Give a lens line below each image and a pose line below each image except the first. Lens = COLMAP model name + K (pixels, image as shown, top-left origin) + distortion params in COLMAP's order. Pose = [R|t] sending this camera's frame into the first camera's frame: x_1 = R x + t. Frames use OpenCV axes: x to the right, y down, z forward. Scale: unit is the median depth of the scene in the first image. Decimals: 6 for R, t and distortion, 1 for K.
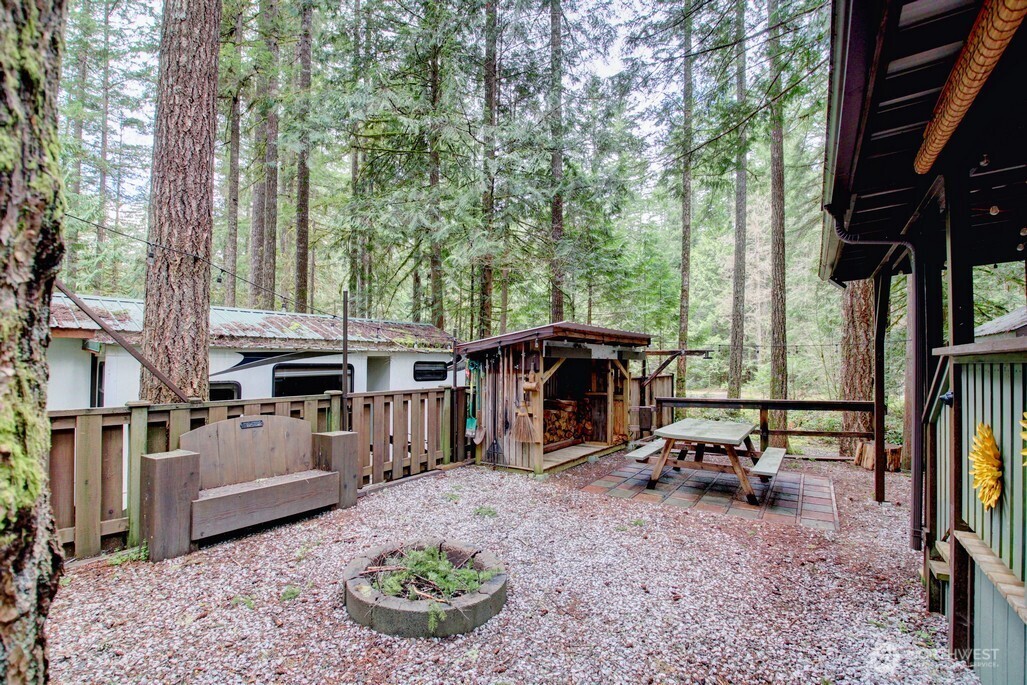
lens RADIAL K [[475.9, 0, 506.7], [0, 475.9, 349.0], [0, 0, 1]] dist [0.003772, -0.018699]
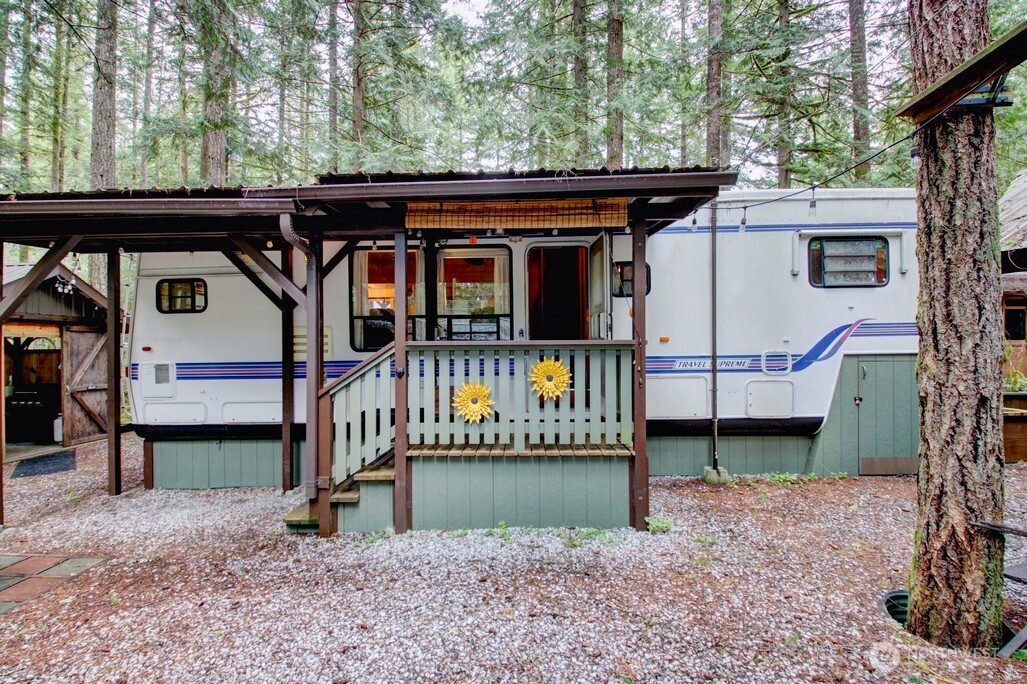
lens RADIAL K [[475.9, 0, 506.7], [0, 475.9, 348.5], [0, 0, 1]] dist [0.003772, -0.018699]
pose [[-0.514169, -0.000877, 0.857688, -0.207651], [-0.021560, 0.999697, -0.011903, 0.010331], [-0.857418, -0.024612, -0.514032, 0.497882]]
